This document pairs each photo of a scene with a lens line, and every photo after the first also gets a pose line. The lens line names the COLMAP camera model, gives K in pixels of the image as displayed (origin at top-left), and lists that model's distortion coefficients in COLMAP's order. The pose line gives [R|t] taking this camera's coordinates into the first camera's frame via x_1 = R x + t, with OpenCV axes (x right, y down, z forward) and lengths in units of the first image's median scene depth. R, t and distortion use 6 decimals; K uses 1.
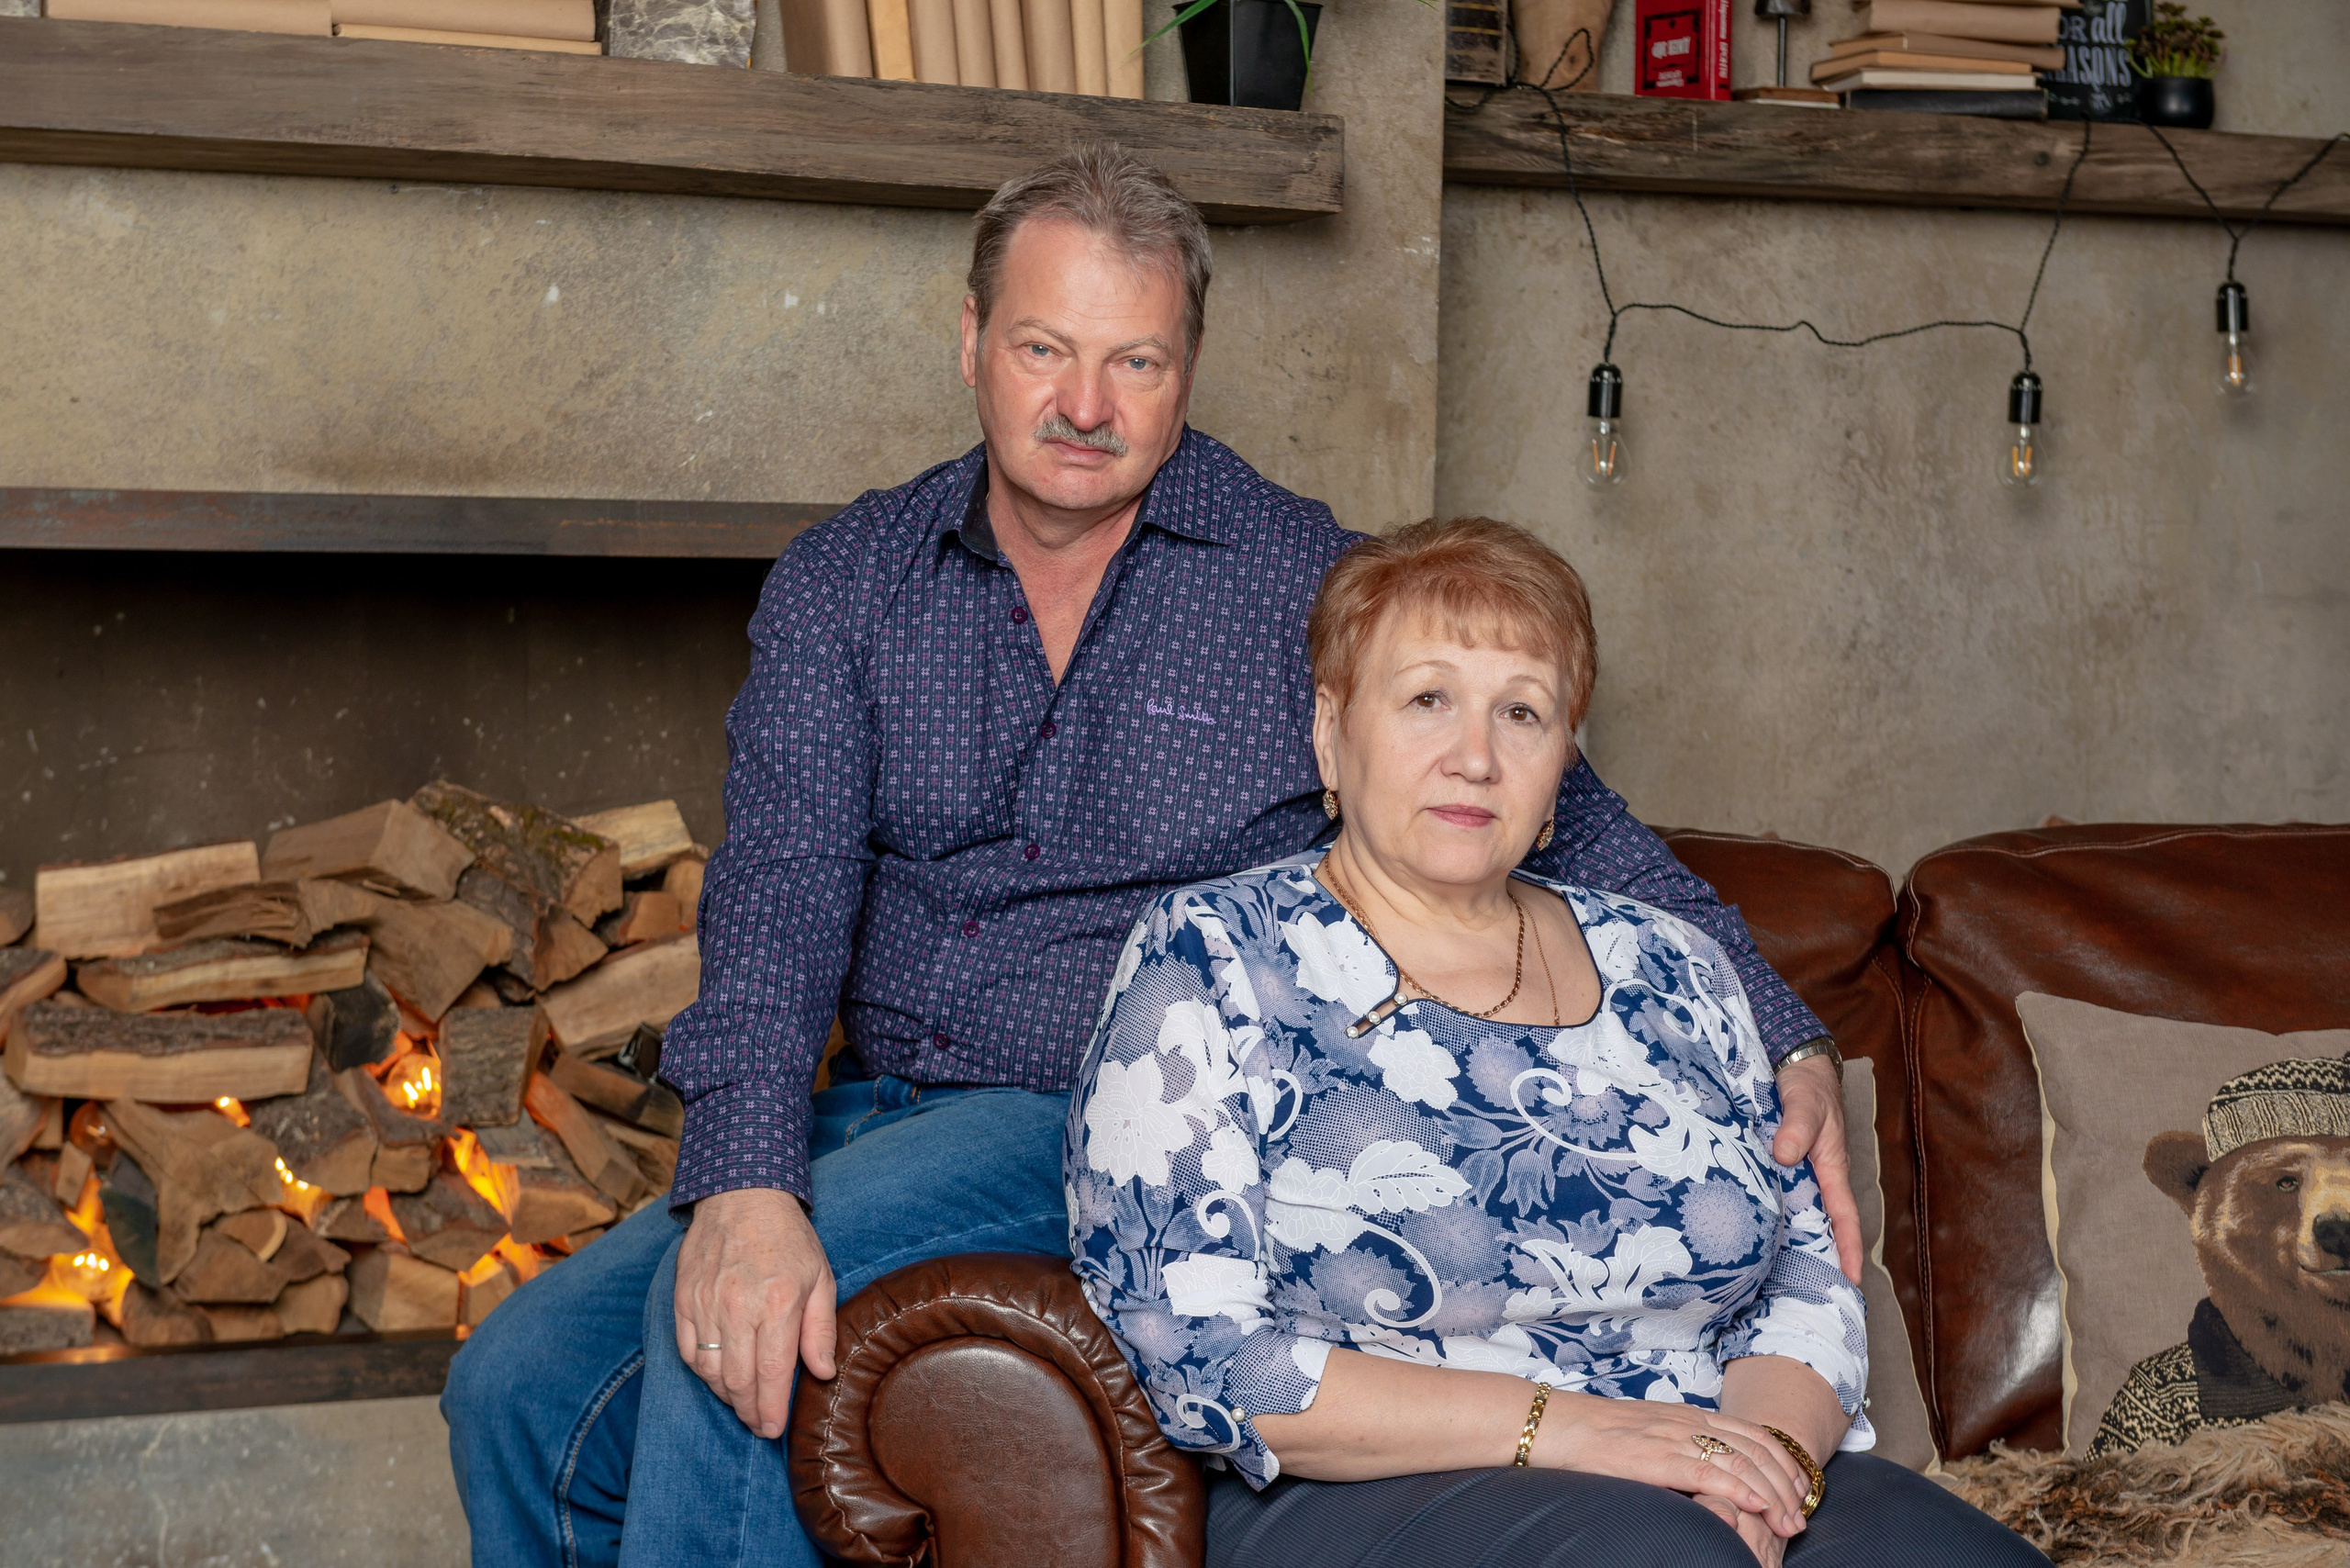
lens RADIAL K [[4312.7, 0, 1180.7], [0, 4312.7, 777.9], [0, 0, 1]] dist [0.045104, -0.311195]
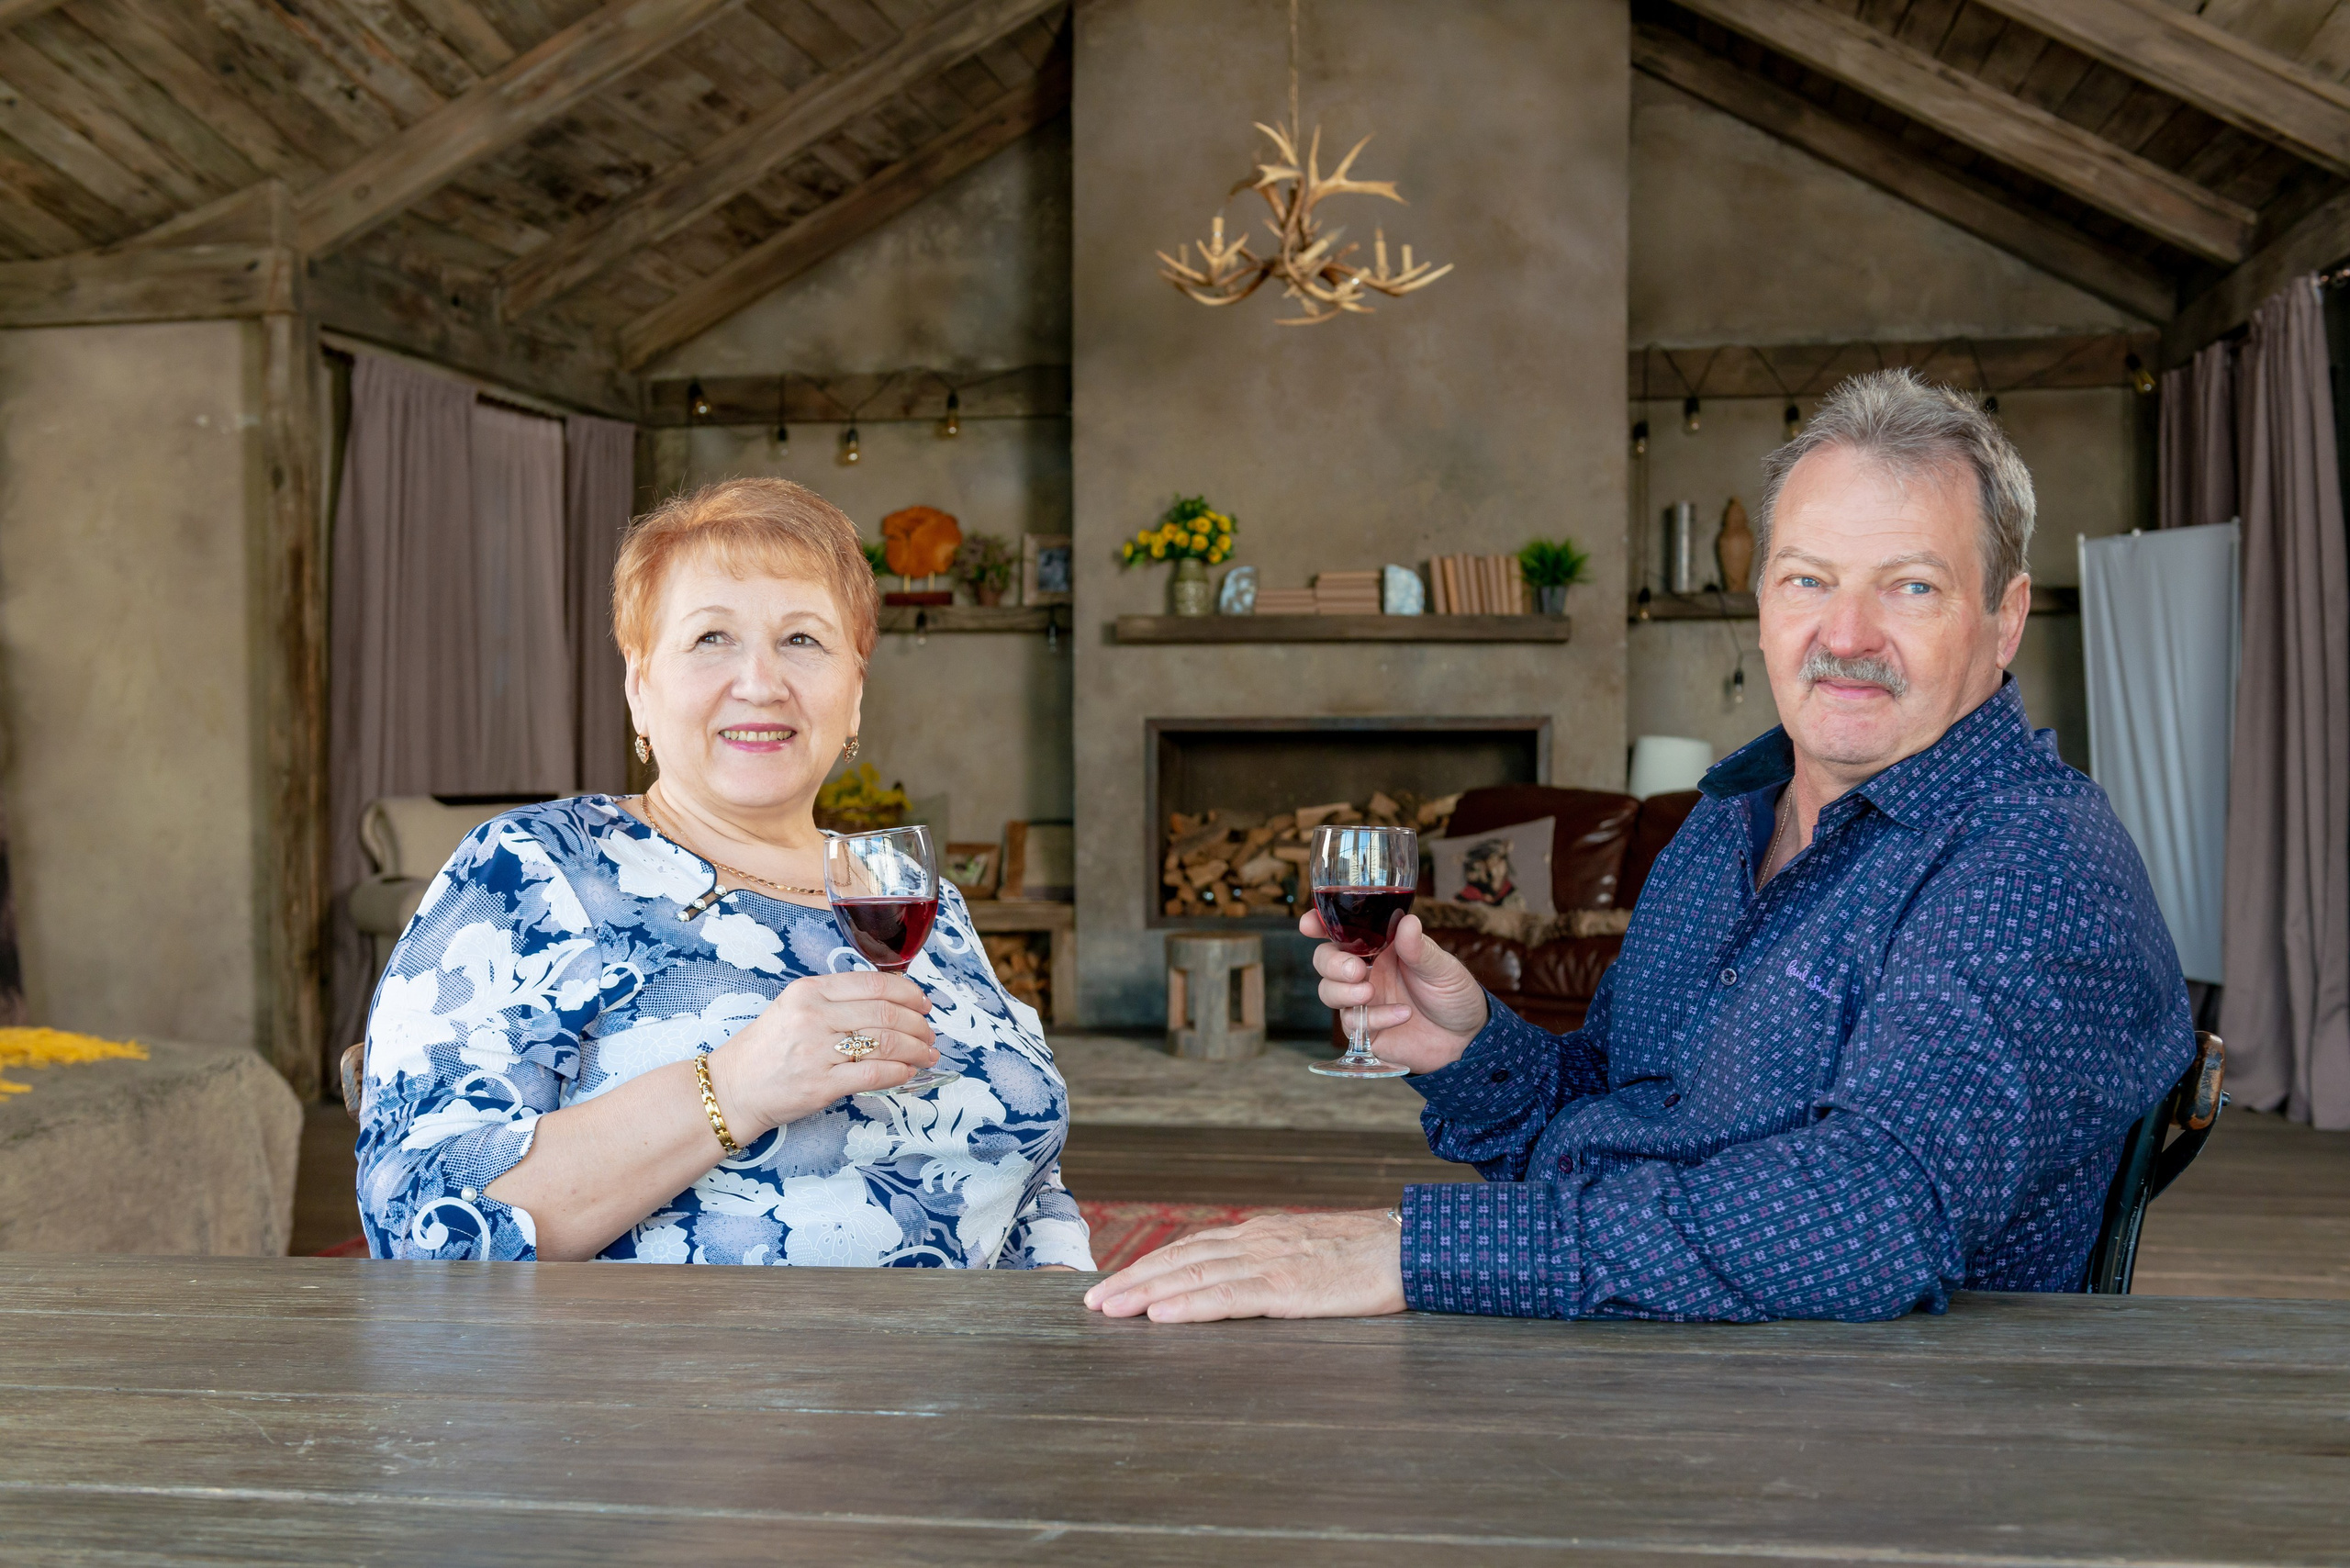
lens RADIAL K [[2654.6, 0, 1175.0], [0, 2654.6, 784.0], [0, 0, 1]] dist [-0.005202, -0.003387]
pose [[0.835936, -0.010614, -0.548725, 1.079711], [-0.011962, 0.999223, -0.037551, 0.098584], [0.548697, 0.037954, 0.835159, -1.238379]]
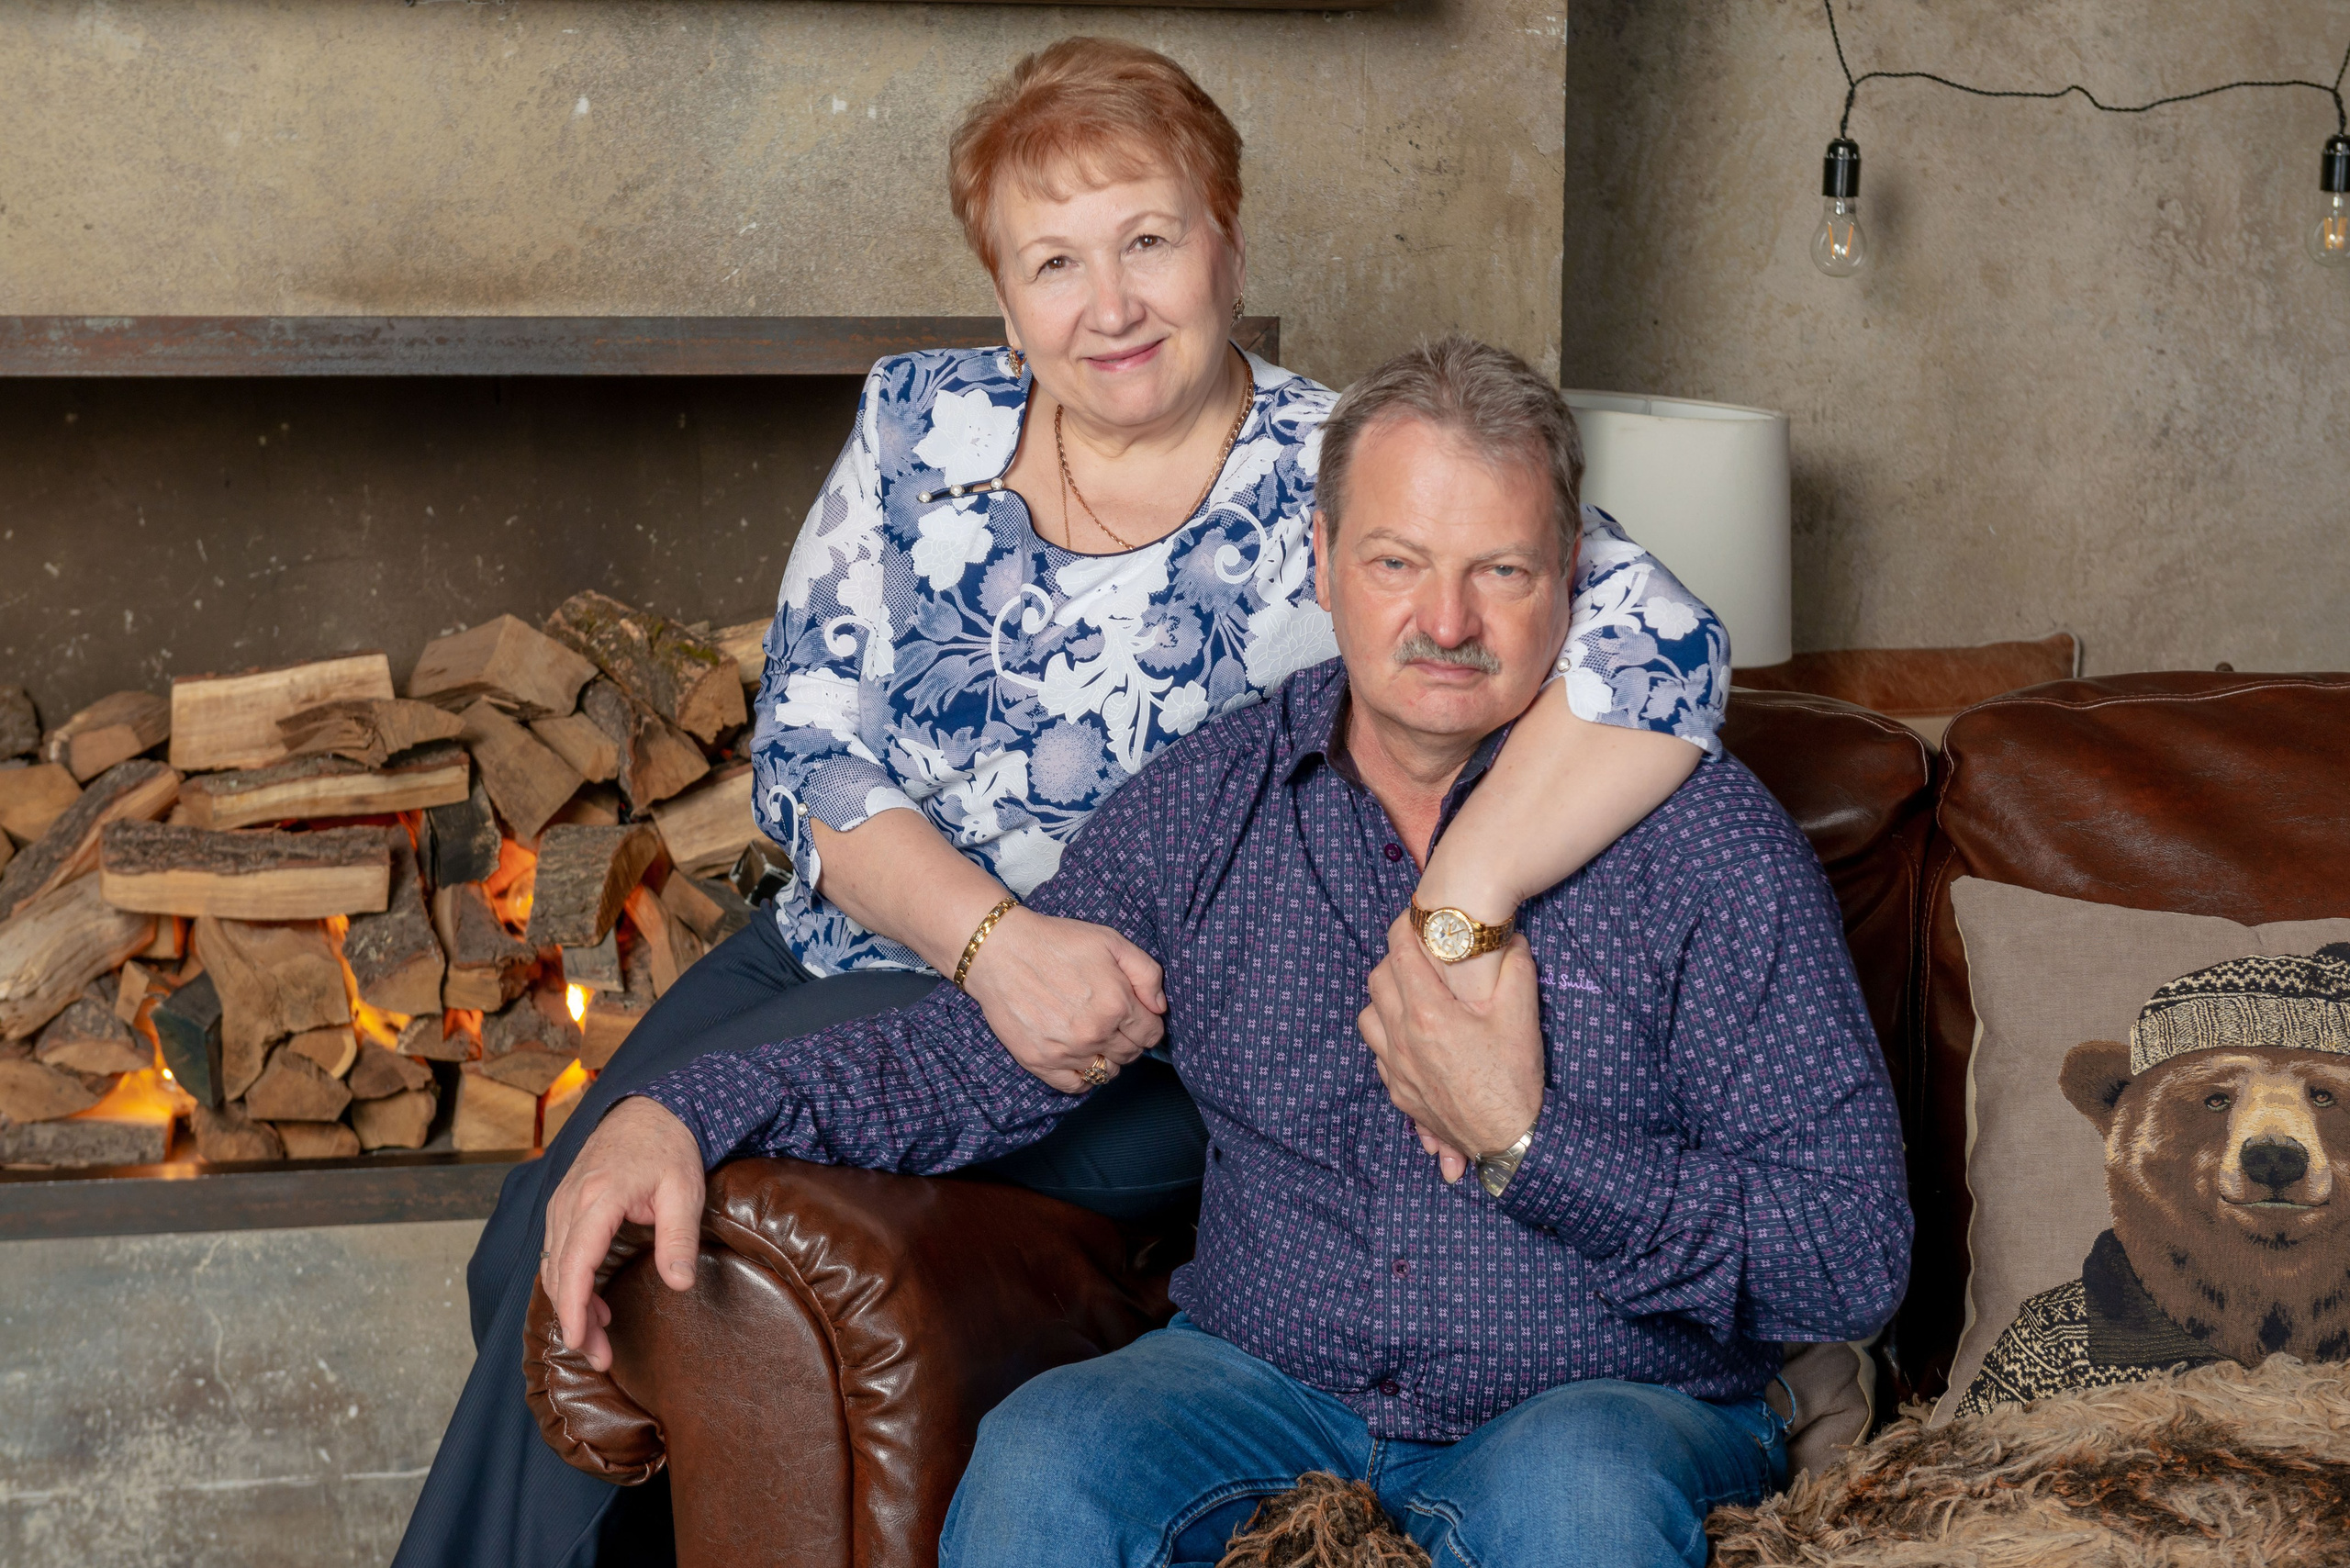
lens RADIAL K [[4076.4, 0, 1180.4], [0, 4076.4, 787.9], [0, 0, 1]] dist [0.041956, -0.175856]
pose [[0.976443, 0.015650, -0.215207, 0.184091], [0.000763, 0.997110, 0.075973, -0.028152], [0.215774, -0.074348, 0.973609, 0.119682]]
